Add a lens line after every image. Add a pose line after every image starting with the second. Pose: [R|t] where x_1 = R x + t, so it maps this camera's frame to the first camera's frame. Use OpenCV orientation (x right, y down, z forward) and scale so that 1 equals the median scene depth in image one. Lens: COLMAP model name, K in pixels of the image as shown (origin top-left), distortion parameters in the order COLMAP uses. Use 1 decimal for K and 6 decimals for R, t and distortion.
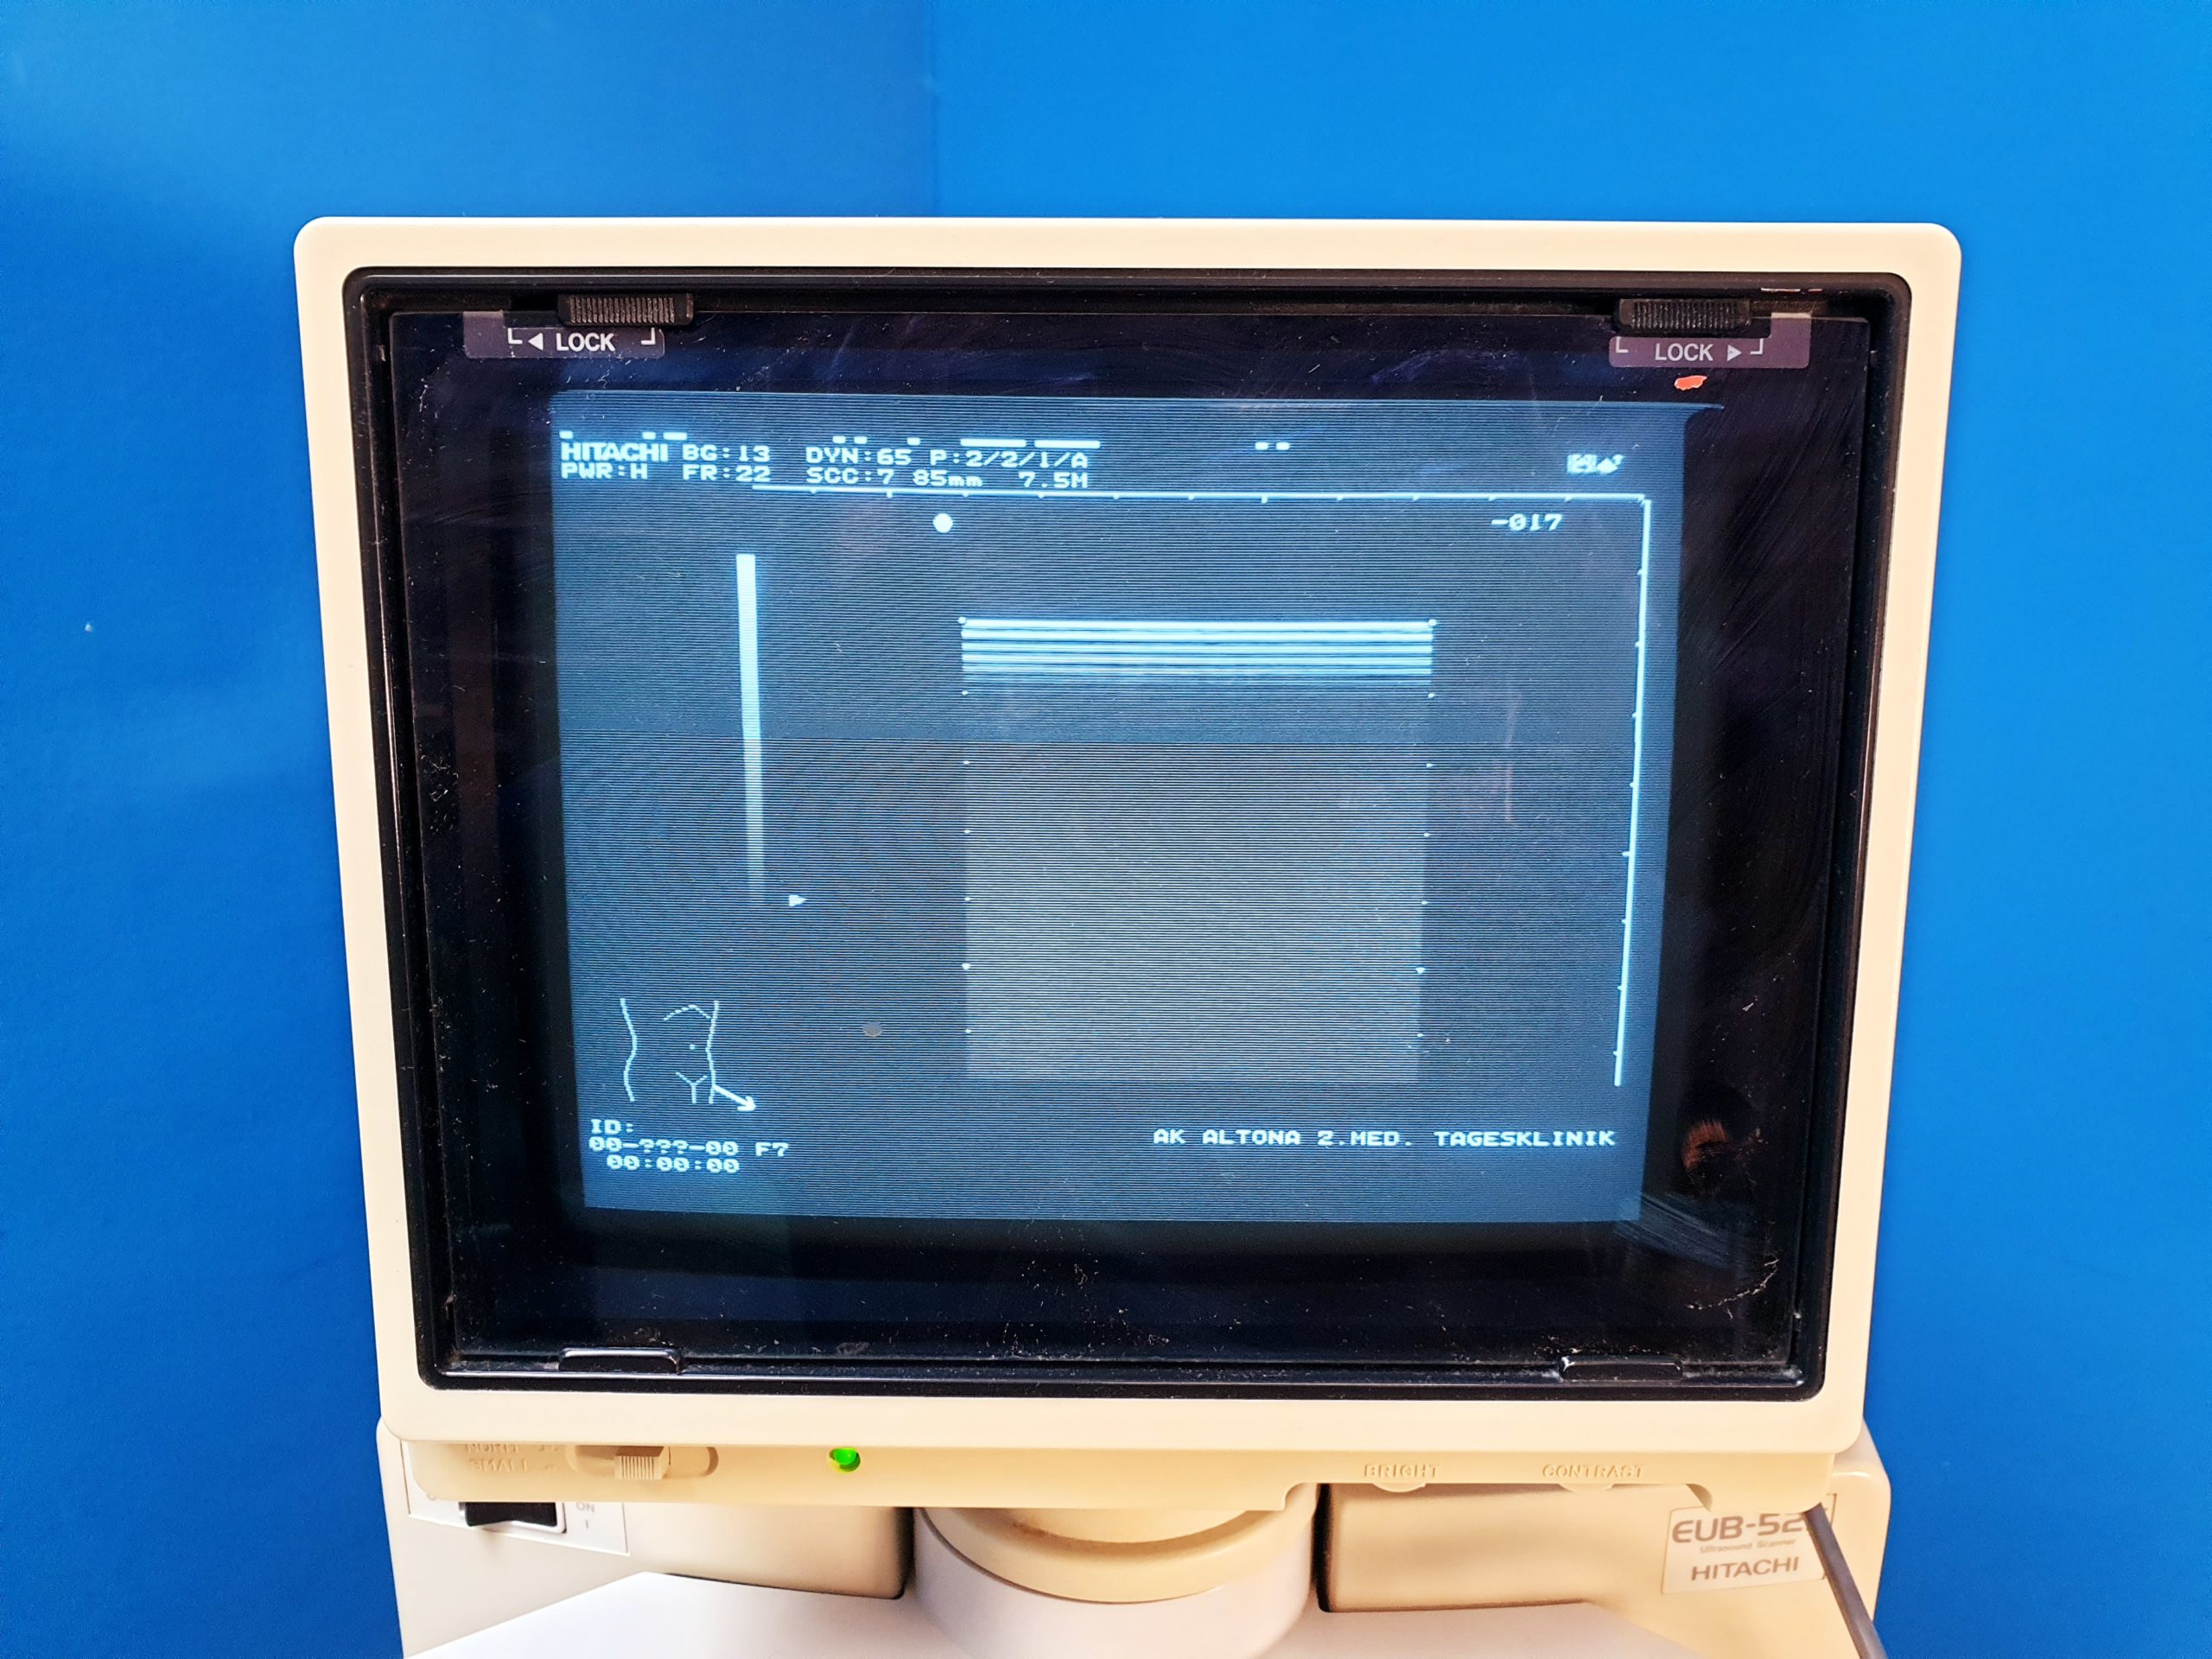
lens RADIAL K [[1833.2, 0, 1101.8], [0, 1833.2, 826.8], [0, 0, 1]] dist [0.027937, -0.009005]
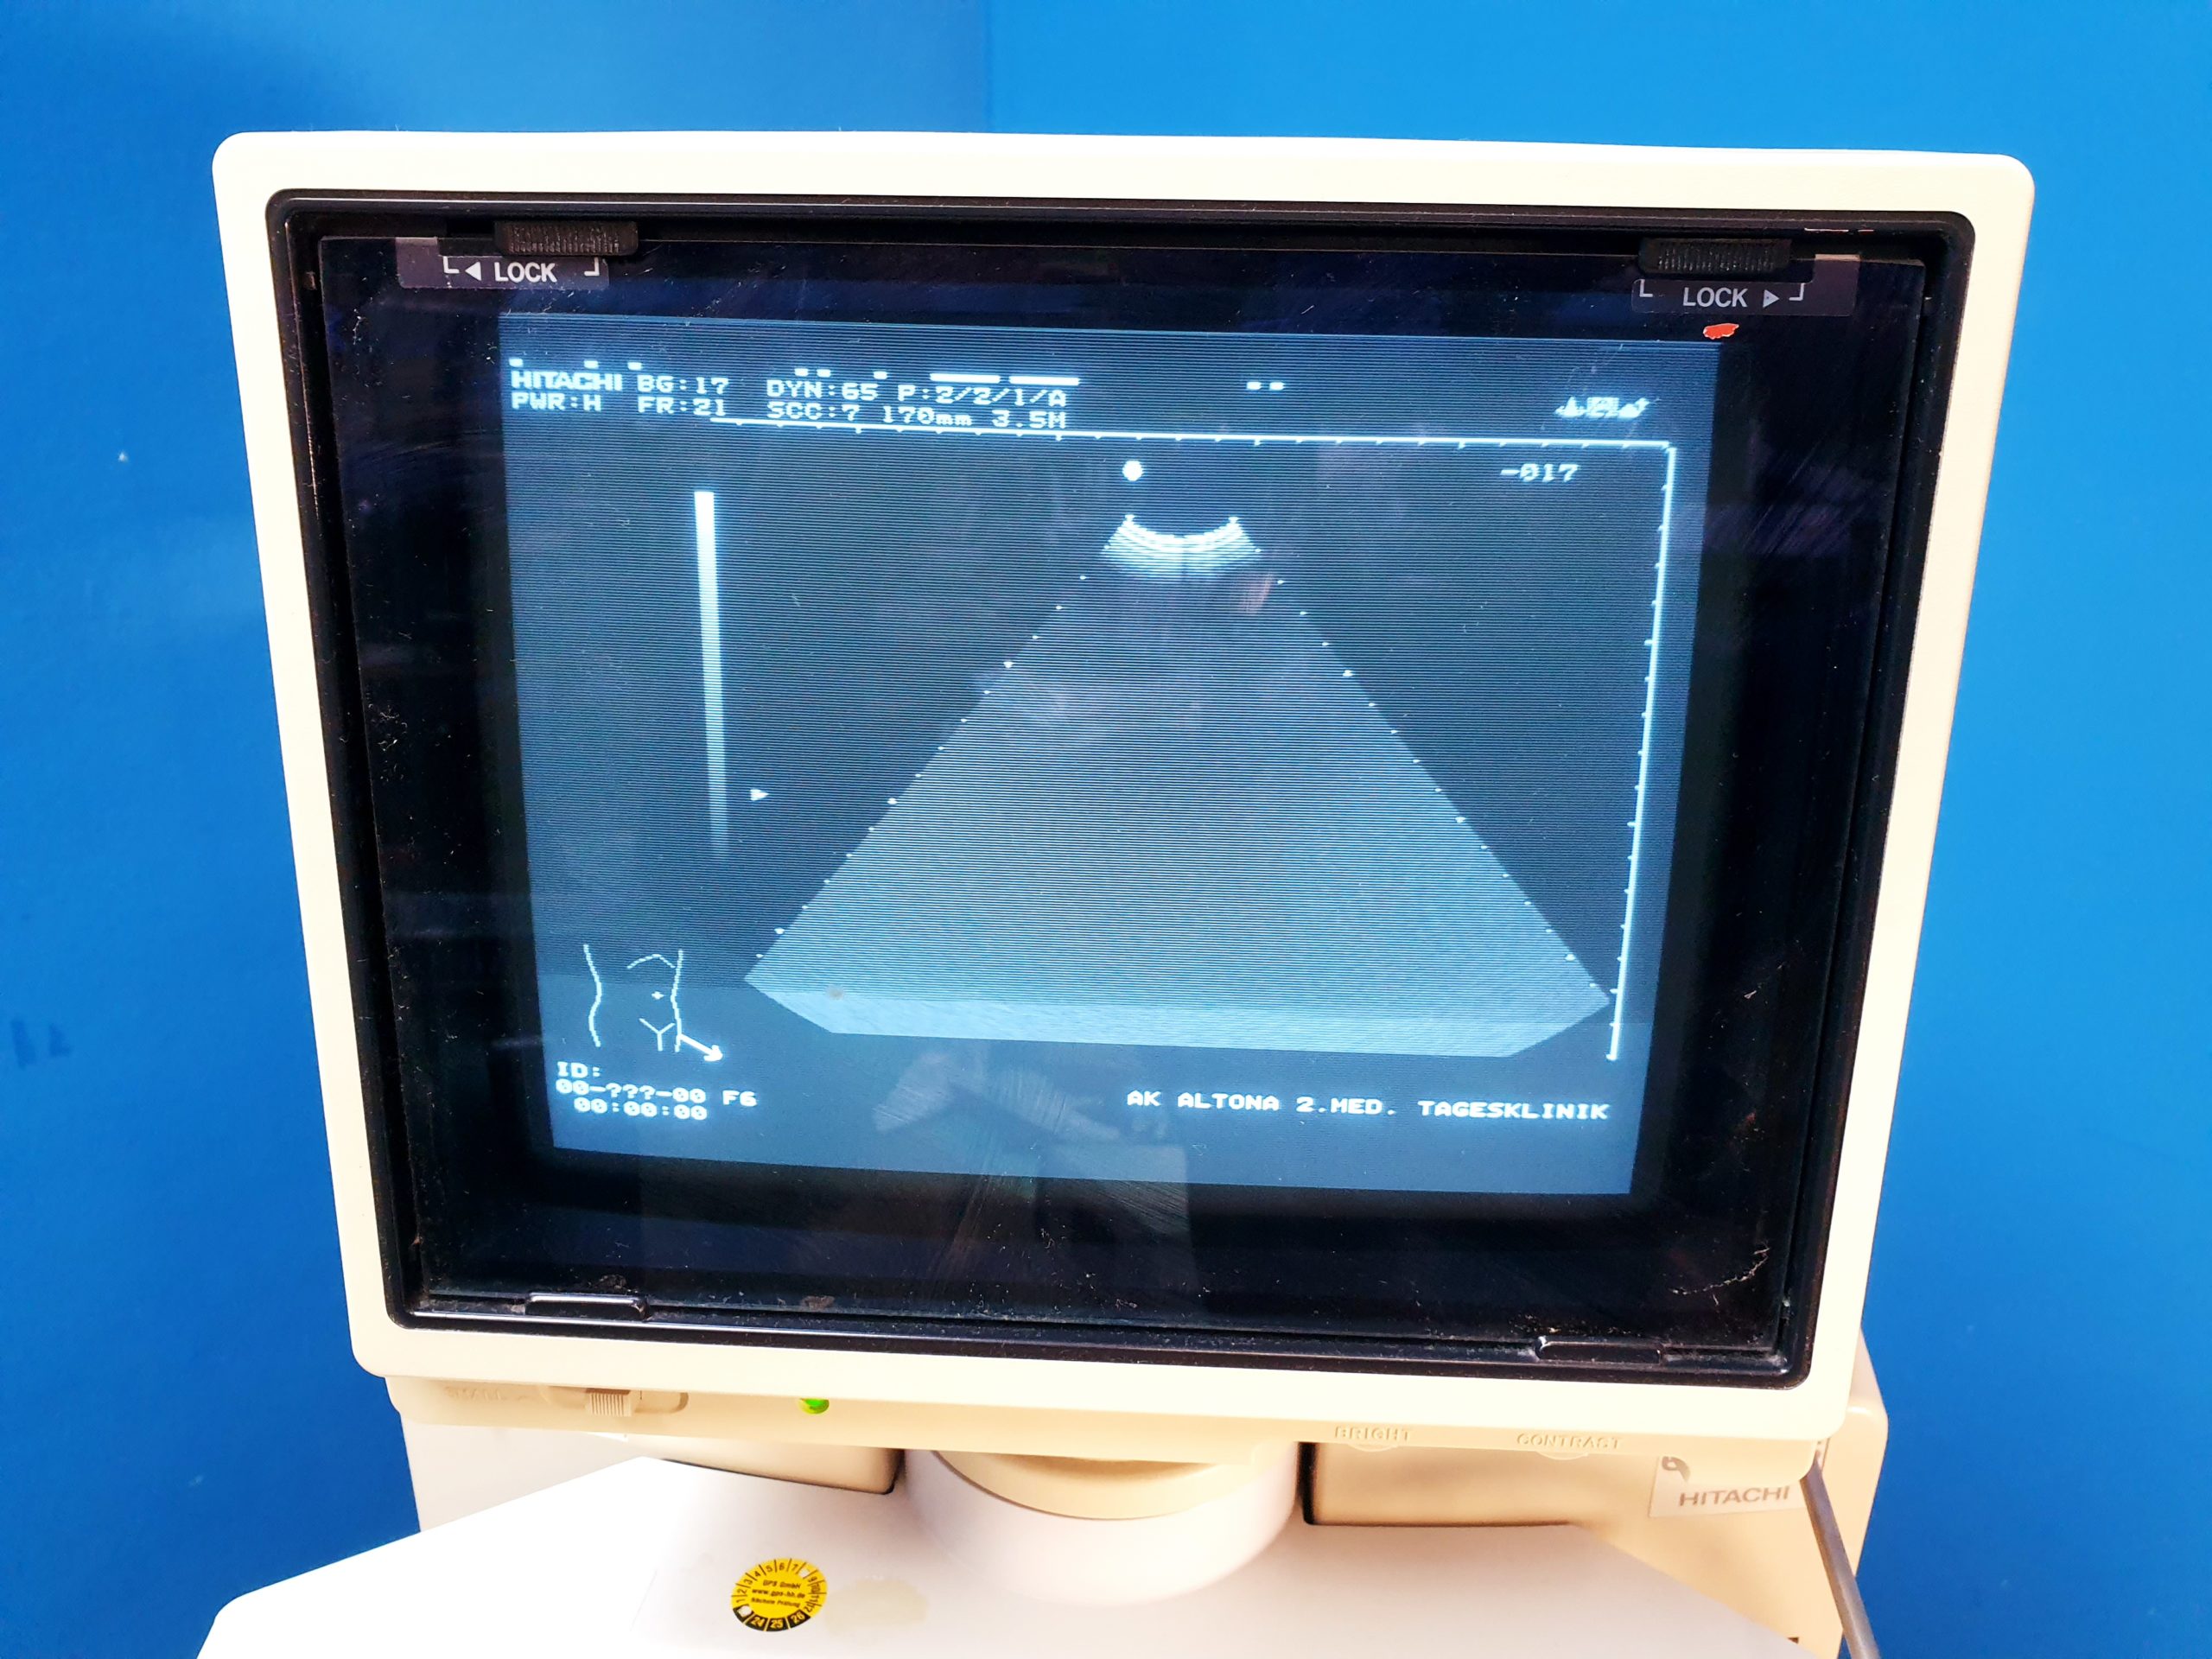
lens RADIAL K [[1835.4, 0, 1082.3], [0, 1835.4, 825.0], [0, 0, 1]] dist [0.014190, 0.004379]
pose [[0.998852, 0.022949, -0.042052, 0.043901], [-0.018393, 0.994228, 0.105700, -0.081379], [0.044235, -0.104806, 0.993508, 0.050323]]
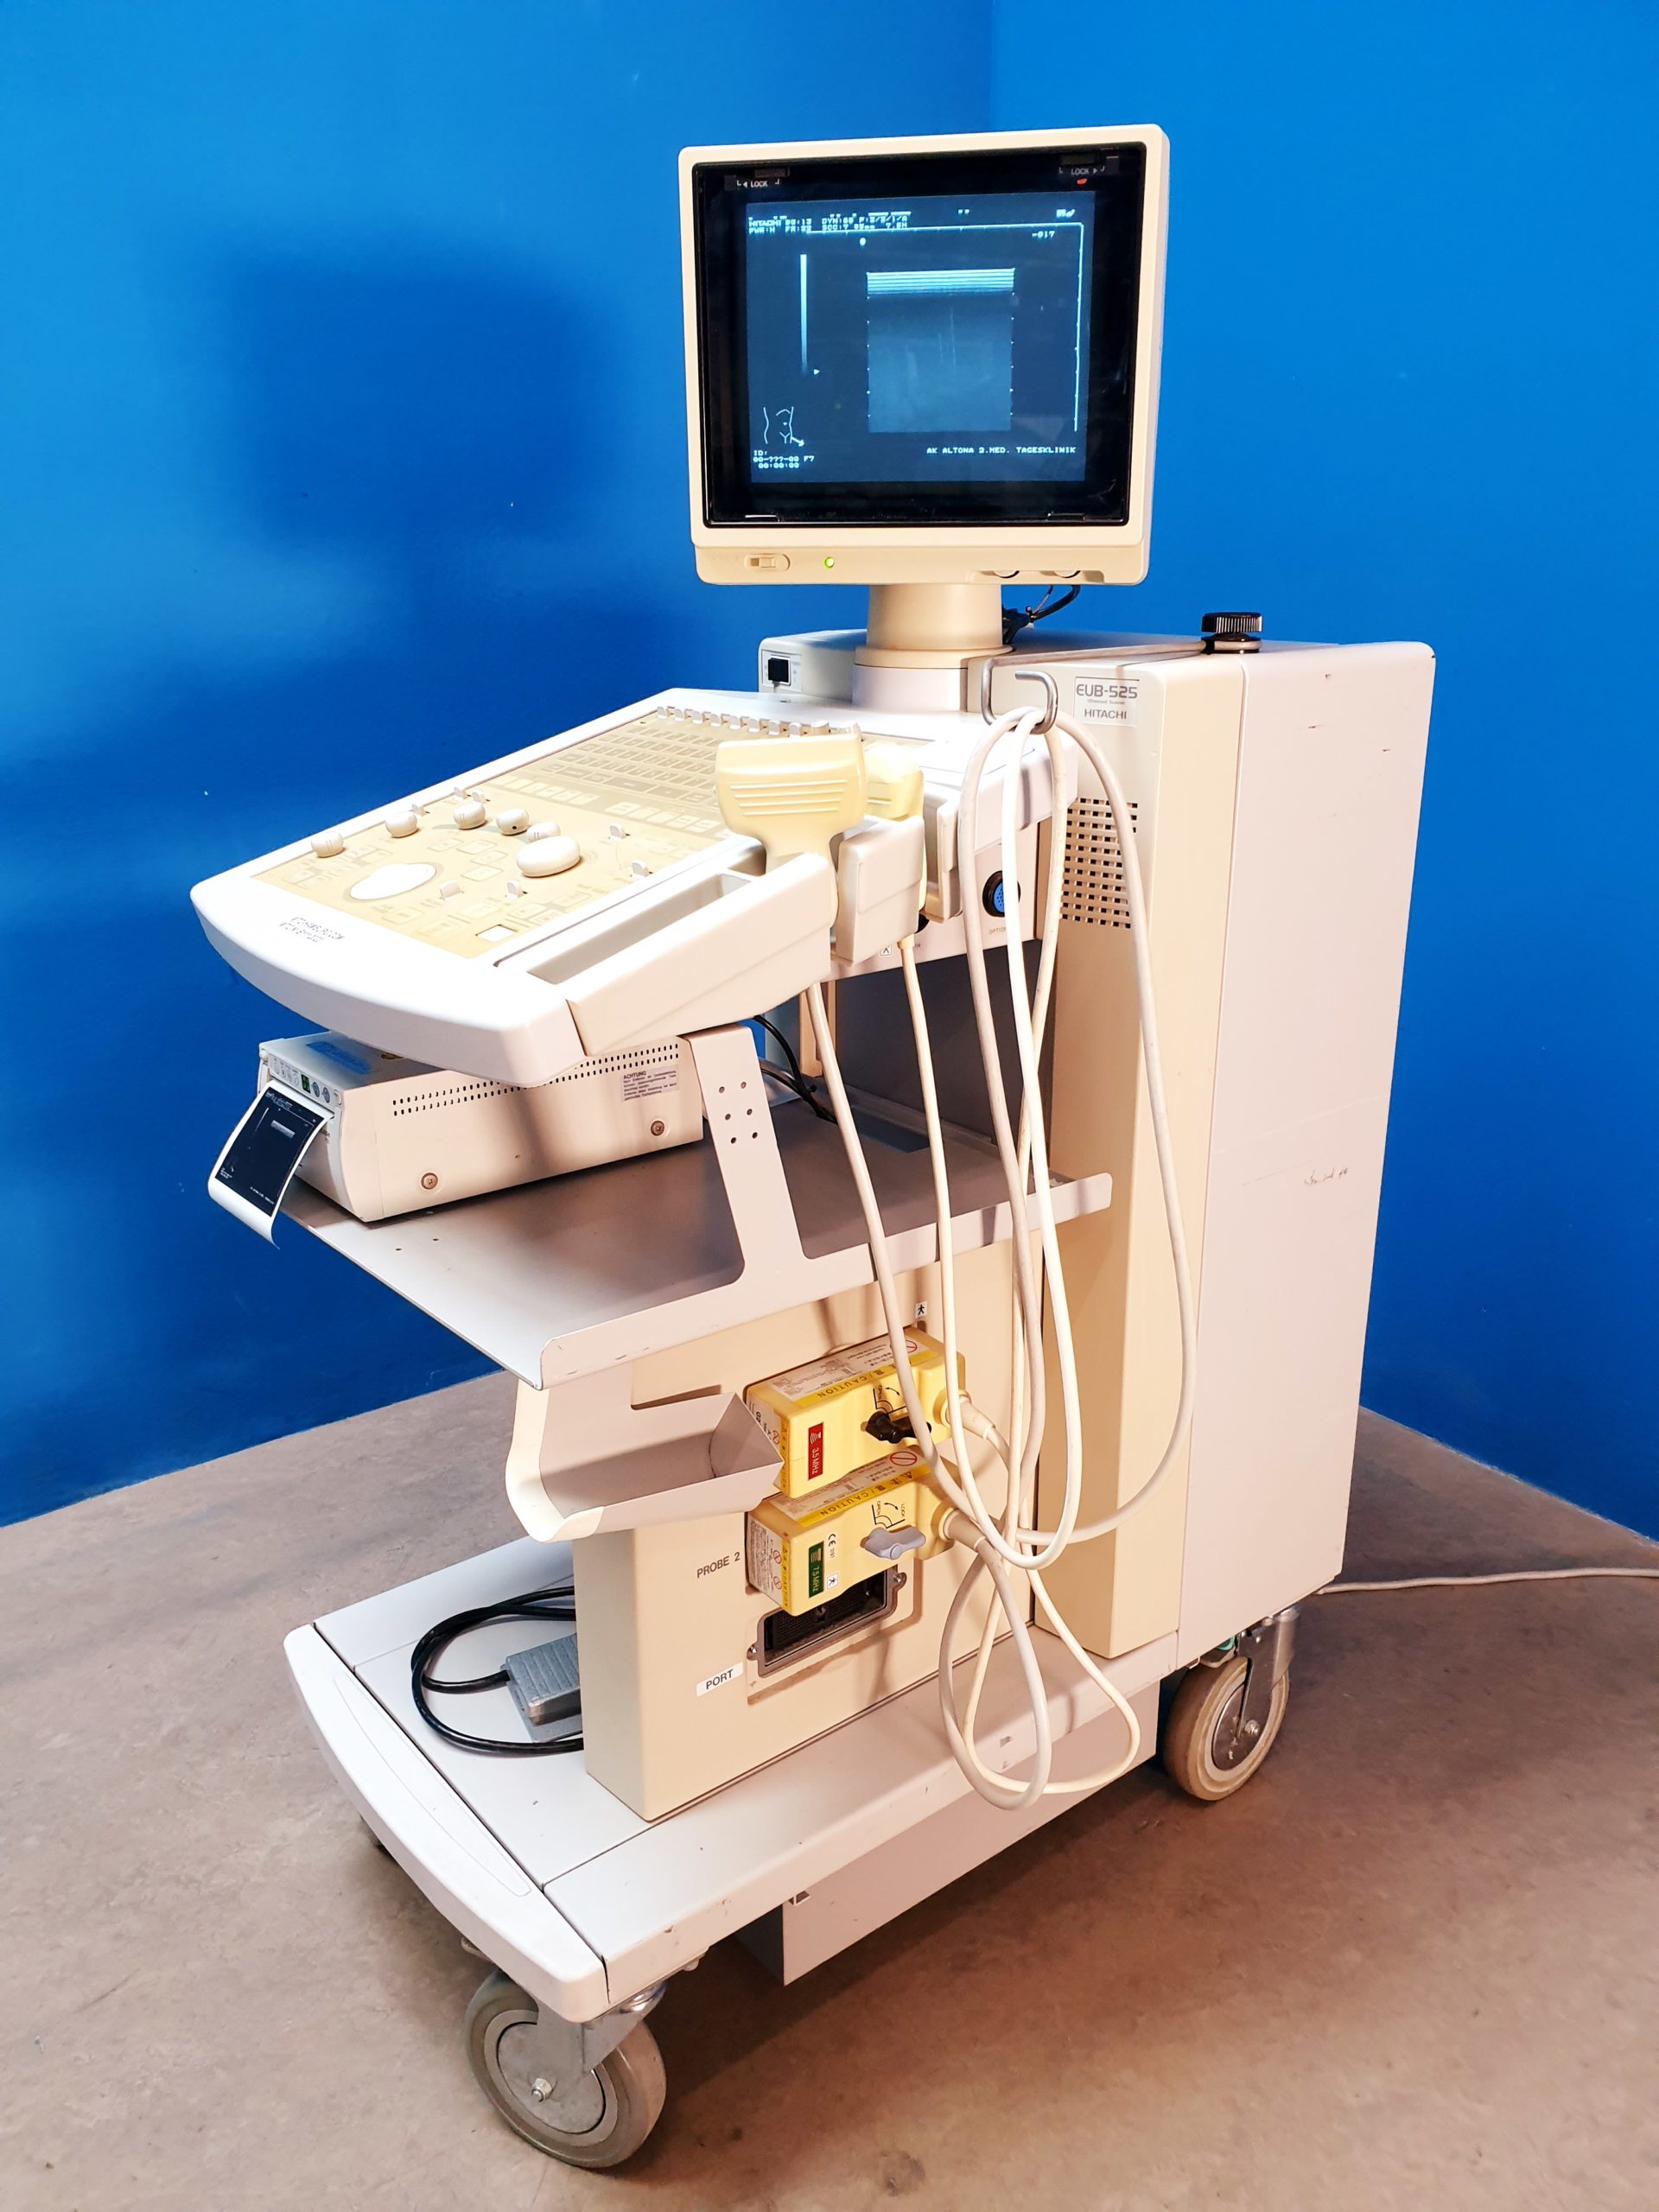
lens RADIAL K [[1659.2, 0, 834.8], [0, 1659.2, 1007.9], [0, 0, 1]] dist [0.037347, 0.000832]
pose [[0.982288, 0.042687, -0.182451, 0.458876], [-0.020320, 0.992230, 0.122748, 0.811096], [0.186273, -0.116866, 0.975523, -2.041288]]
